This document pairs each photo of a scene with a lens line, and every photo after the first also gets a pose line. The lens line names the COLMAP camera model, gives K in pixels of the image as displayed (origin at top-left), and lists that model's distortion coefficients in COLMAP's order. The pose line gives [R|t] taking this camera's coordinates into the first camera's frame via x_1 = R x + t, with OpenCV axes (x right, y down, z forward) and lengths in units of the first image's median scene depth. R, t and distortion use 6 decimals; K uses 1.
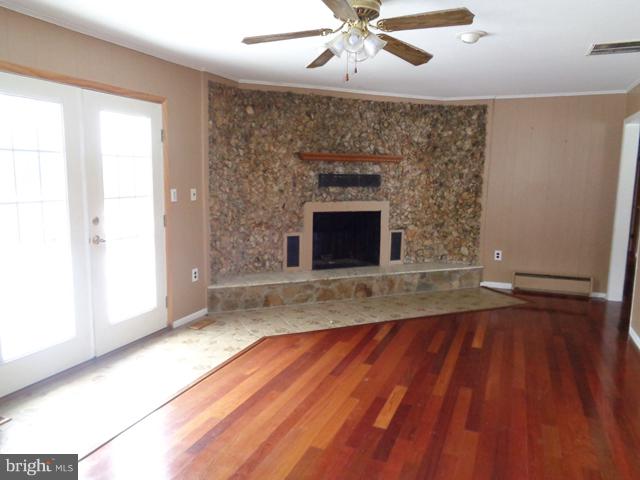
lens RADIAL K [[484.3, 0, 322.7], [0, 484.3, 239.8], [0, 0, 1]] dist [0.003388, -0.000993]
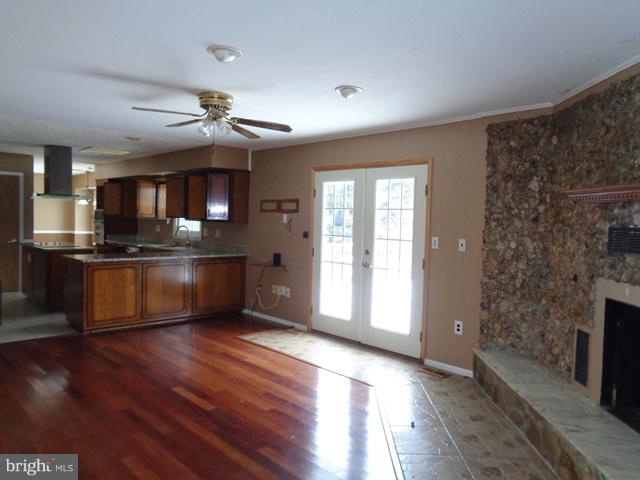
lens RADIAL K [[484.3, 0, 319.5], [0, 484.3, 240.1], [0, 0, 1]] dist [0.003388, -0.000993]
pose [[-0.420412, 0.014471, -0.907218, 0.731812], [-0.159512, 0.983121, 0.089601, -0.142831], [0.893202, 0.182382, -0.411007, 1.121577]]
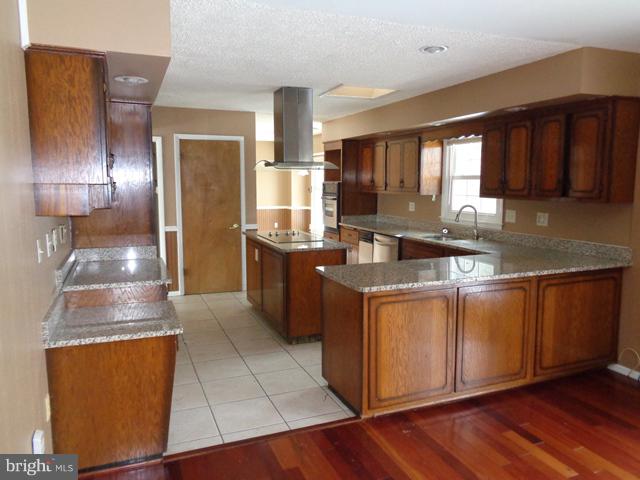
lens RADIAL K [[484.3, 0, 321.7], [0, 484.3, 238.4], [0, 0, 1]] dist [0.003388, -0.000993]
pose [[-0.717873, 0.067239, -0.692919, 0.341538], [-0.107847, 0.972568, 0.206107, -0.073965], [0.687770, 0.222688, -0.690929, 0.472802]]
